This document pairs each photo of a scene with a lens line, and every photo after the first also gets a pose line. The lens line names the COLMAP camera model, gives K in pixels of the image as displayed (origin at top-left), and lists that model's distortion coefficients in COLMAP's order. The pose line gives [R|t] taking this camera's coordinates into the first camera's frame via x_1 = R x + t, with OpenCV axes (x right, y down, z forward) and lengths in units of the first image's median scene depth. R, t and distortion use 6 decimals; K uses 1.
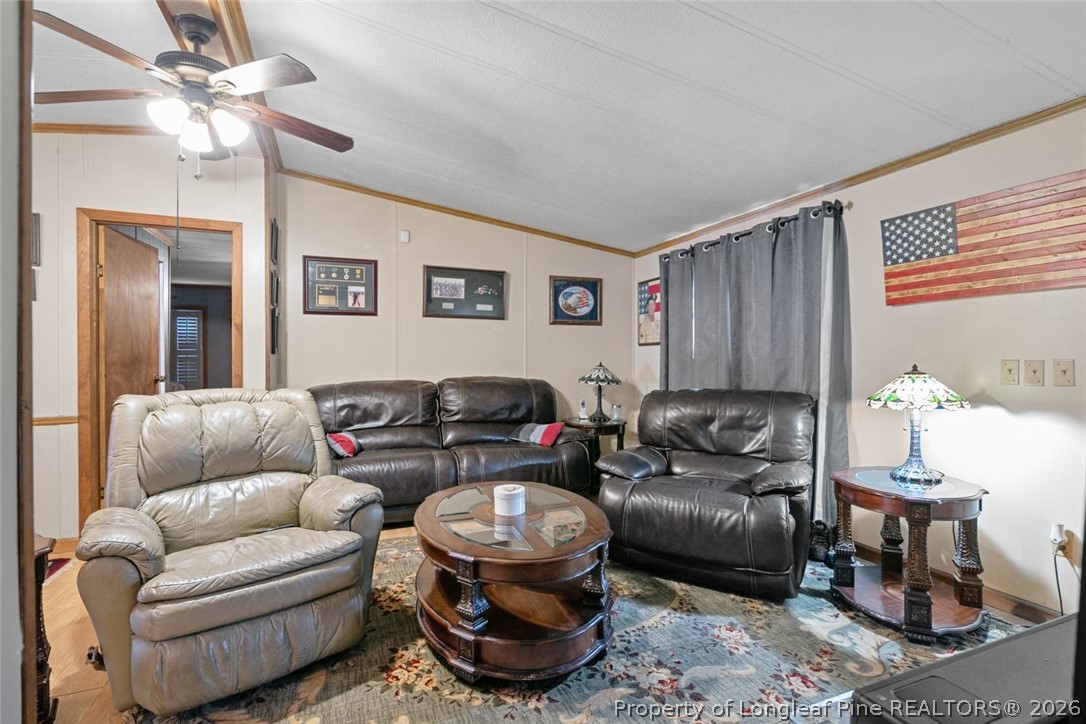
lens RADIAL K [[528.0, 0, 549.5], [0, 528.0, 355.5], [0, 0, 1]] dist [0.002310, -0.000117]
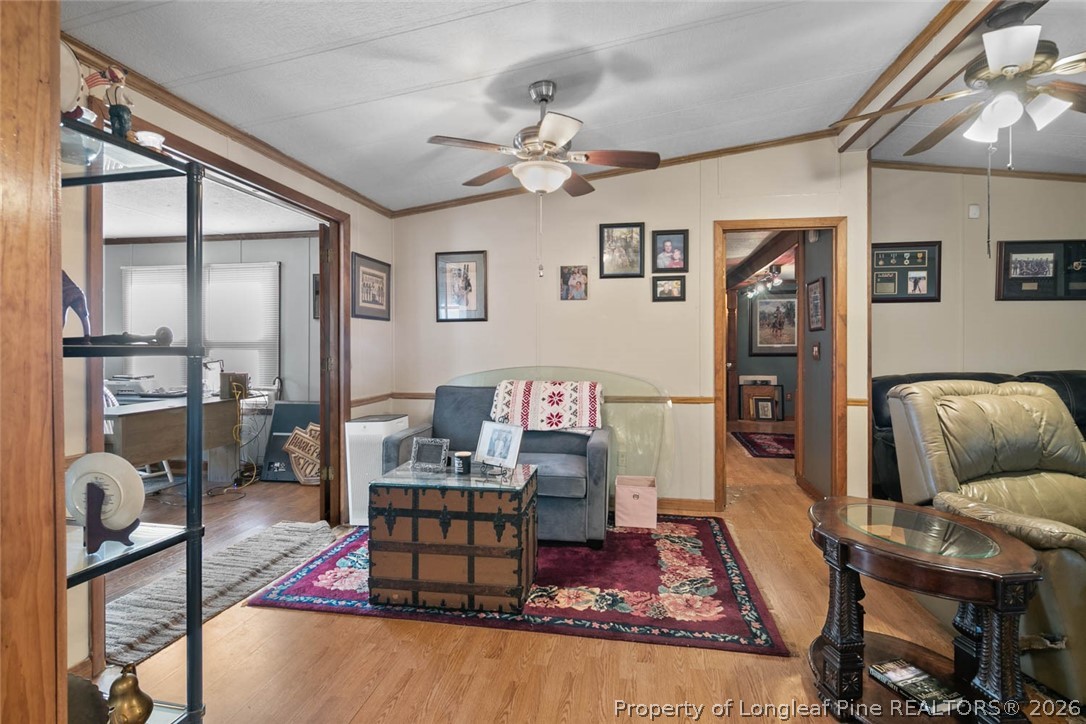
lens RADIAL K [[523.3, 0, 542.6], [0, 523.3, 346.6], [0, 0, 1]] dist [-0.000505, -0.000539]
pose [[0.845868, 0.000965, -0.533392, -0.452072], [0.003373, 0.999969, 0.007158, -0.006242], [0.533382, -0.007854, 0.845838, -0.147884]]
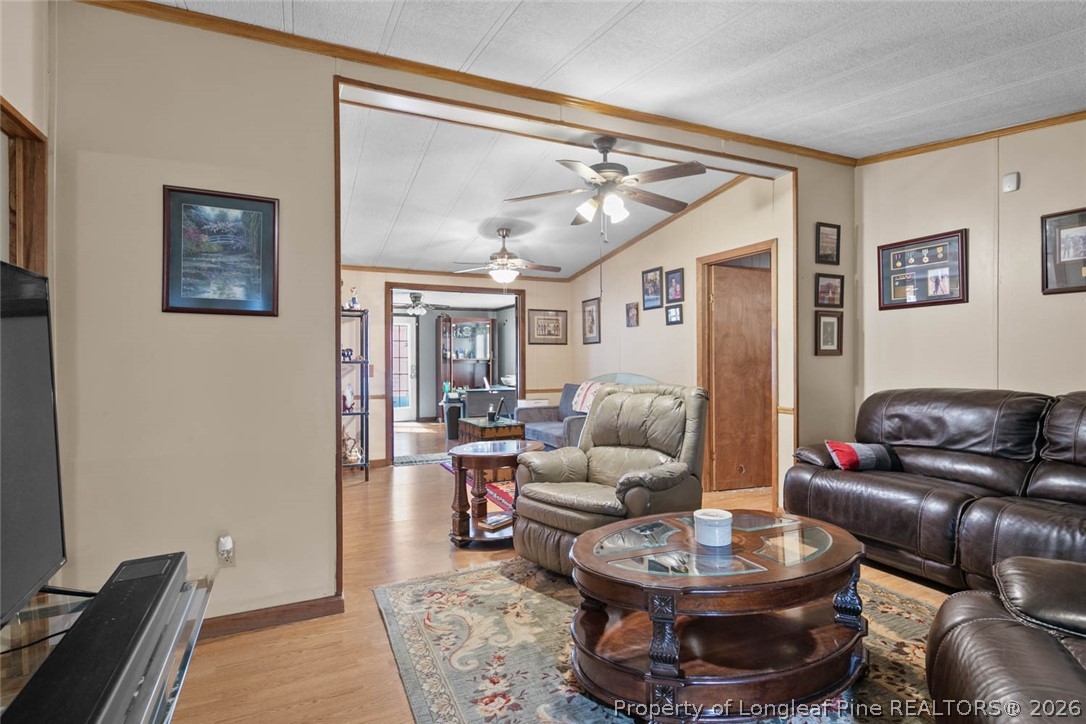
lens RADIAL K [[534.7, 0, 543.0], [0, 534.7, 362.0], [0, 0, 1]] dist [0.002903, 0.000683]
pose [[0.035915, 0.002498, -0.999352, 0.438050], [0.012228, 0.999921, 0.002938, 0.000021], [0.999280, -0.012325, 0.035882, 0.390417]]
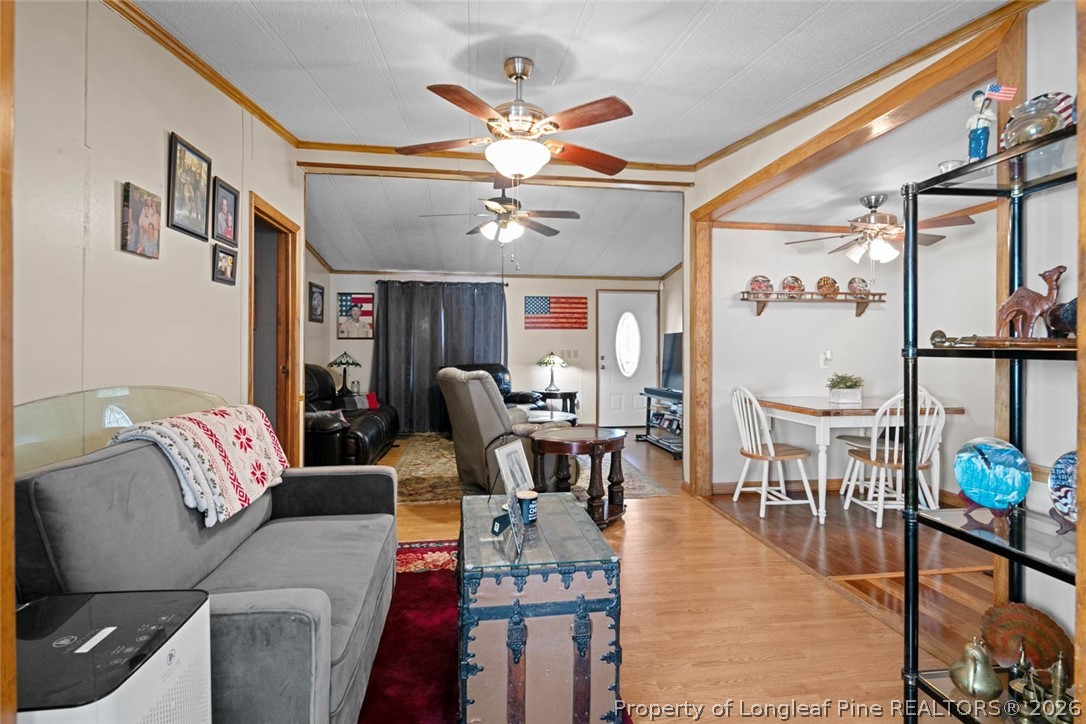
lens RADIAL K [[535.2, 0, 542.3], [0, 535.2, 343.8], [0, 0, 1]] dist [-0.001602, -0.000717]
pose [[0.239372, 0.010044, 0.970876, -1.290044], [-0.011089, 0.999910, -0.007611, -0.001399], [-0.970865, -0.008944, 0.239461, 0.192231]]
